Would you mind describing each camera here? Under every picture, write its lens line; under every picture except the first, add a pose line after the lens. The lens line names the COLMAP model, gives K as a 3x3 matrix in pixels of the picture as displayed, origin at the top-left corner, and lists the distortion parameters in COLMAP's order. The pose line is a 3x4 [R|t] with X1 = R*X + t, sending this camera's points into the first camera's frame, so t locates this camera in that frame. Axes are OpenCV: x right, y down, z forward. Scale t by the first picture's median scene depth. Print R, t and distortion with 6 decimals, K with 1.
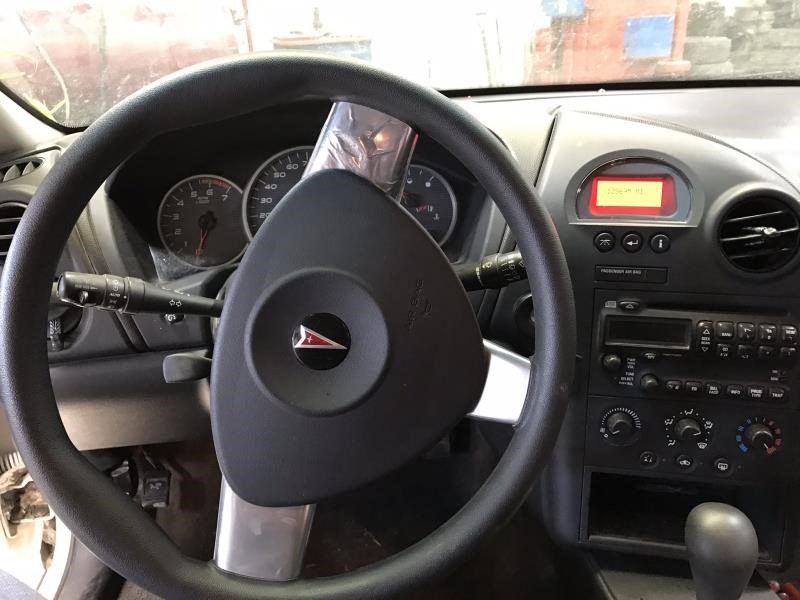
lens RADIAL K [[649.2, 0, 398.0], [0, 649.2, 299.9], [0, 0, 1]] dist [0.015559, 0.004762]
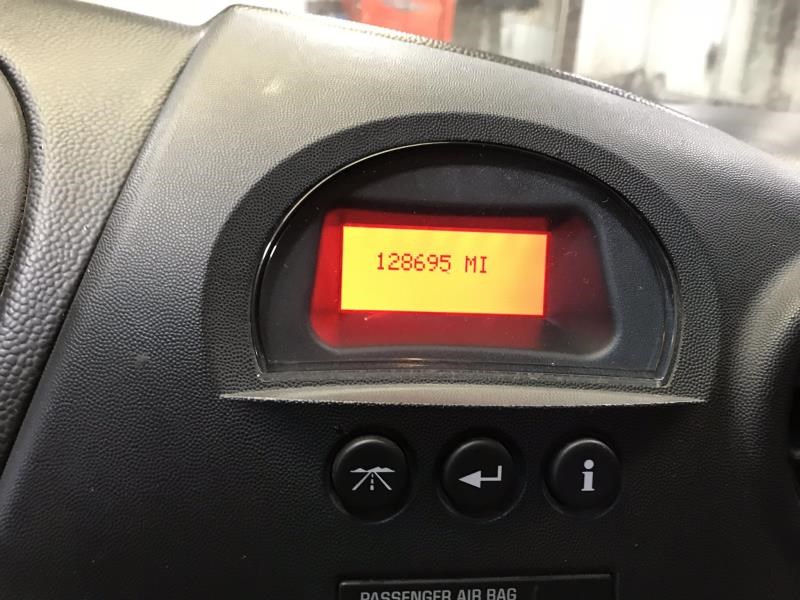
lens RADIAL K [[649.2, 0, 400.1], [0, 649.2, 300.0], [0, 0, 1]] dist [0.015559, 0.004762]
pose [[0.939546, 0.006908, 0.342352, 0.244052], [0.029986, 0.994296, -0.102358, -0.124561], [-0.341106, 0.106436, 0.933980, 0.761207]]
